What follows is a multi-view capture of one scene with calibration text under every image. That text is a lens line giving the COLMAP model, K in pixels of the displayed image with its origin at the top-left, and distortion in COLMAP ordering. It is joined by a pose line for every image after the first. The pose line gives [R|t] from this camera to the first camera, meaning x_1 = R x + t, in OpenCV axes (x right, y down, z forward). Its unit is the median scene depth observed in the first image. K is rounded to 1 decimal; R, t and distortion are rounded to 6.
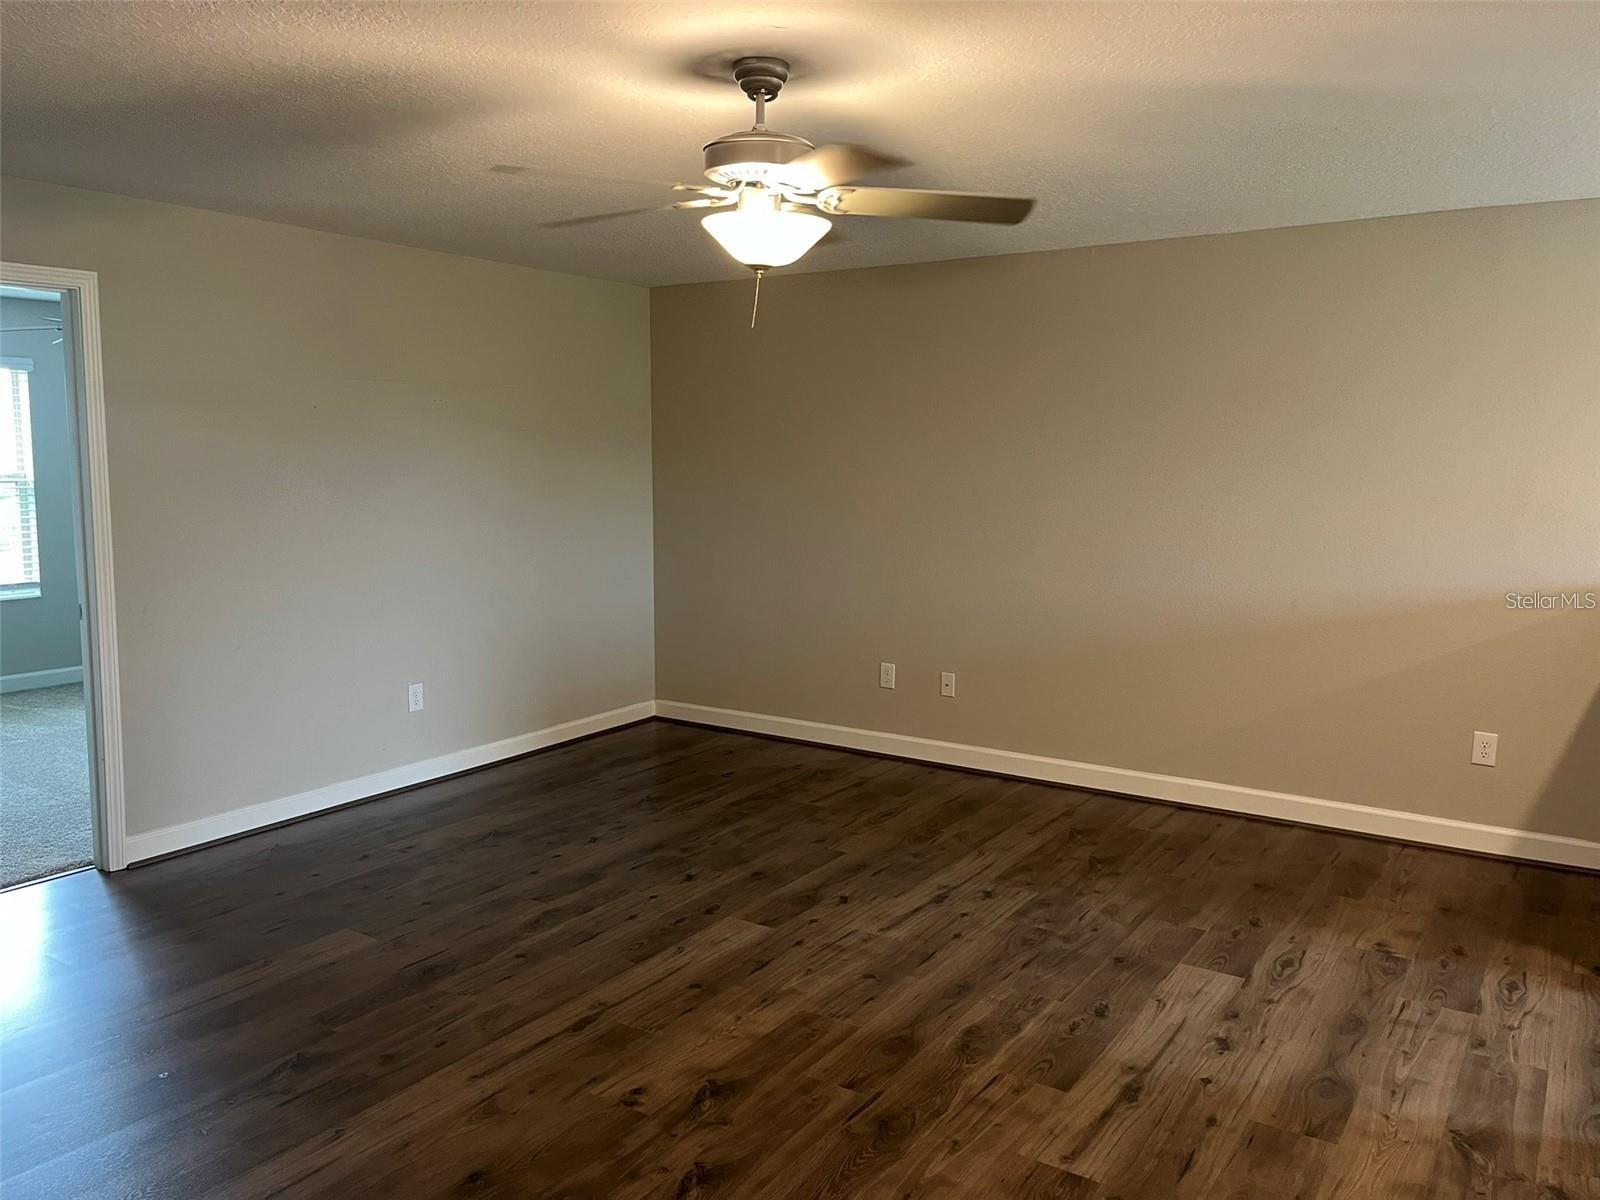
lens RADIAL K [[1211.6, 0, 795.5], [0, 1211.6, 598.4], [0, 0, 1]] dist [0.050652, -0.052057]
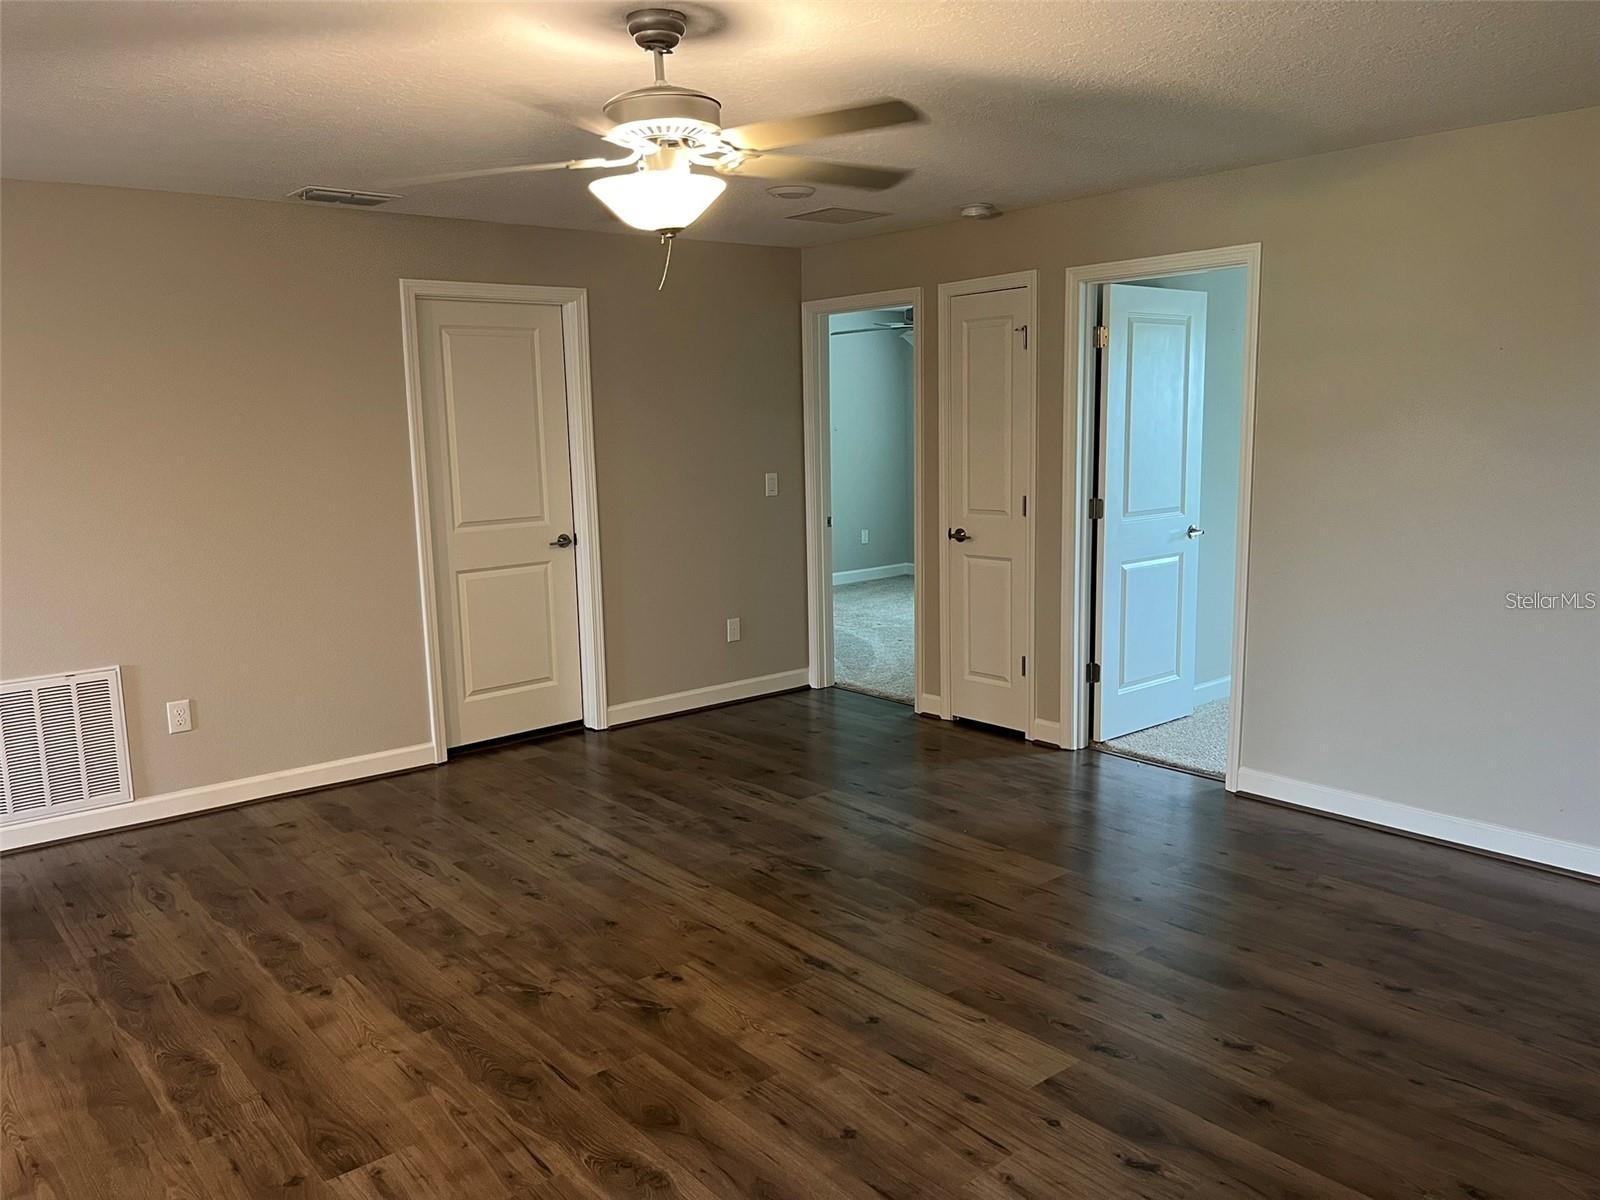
lens RADIAL K [[1211.6, 0, 794.3], [0, 1211.6, 599.4], [0, 0, 1]] dist [0.050652, -0.052057]
pose [[-0.282668, 0.147803, -0.947762, 0.734047], [-0.095191, 0.978858, 0.181043, -0.139771], [0.954483, 0.141394, -0.262622, 1.133817]]
